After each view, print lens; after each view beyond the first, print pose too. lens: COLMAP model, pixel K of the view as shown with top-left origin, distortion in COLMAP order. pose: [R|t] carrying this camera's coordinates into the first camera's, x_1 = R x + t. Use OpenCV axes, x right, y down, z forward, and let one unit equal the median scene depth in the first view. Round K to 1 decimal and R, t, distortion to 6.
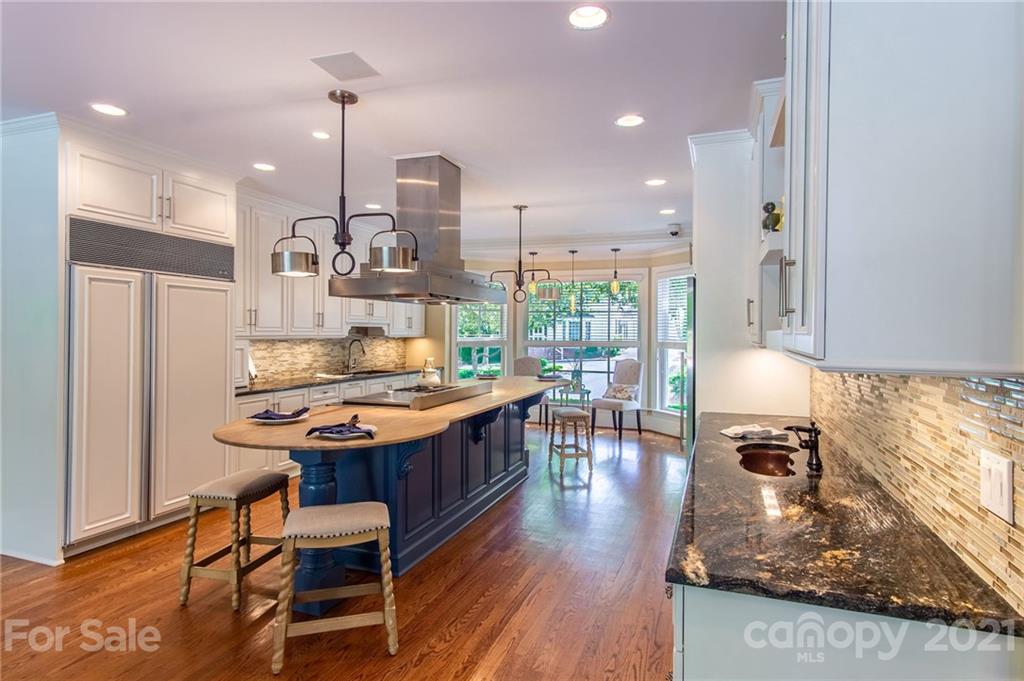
lens RADIAL K [[549.4, 0, 516.4], [0, 549.4, 334.1], [0, 0, 1]] dist [0.004781, 0.002528]
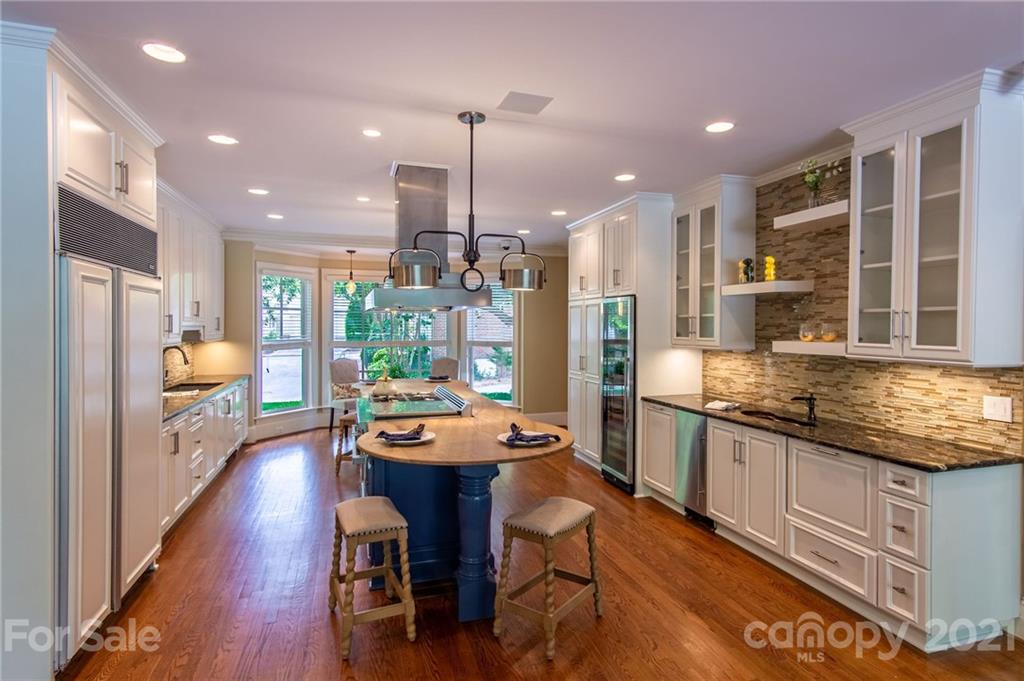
lens RADIAL K [[549.4, 0, 536.2], [0, 549.4, 335.6], [0, 0, 1]] dist [0.004781, 0.002528]
pose [[0.789428, -0.014211, 0.613679, -0.716942], [0.003543, 0.999821, 0.018596, -0.035870], [-0.613833, -0.012506, 0.789337, 0.094819]]
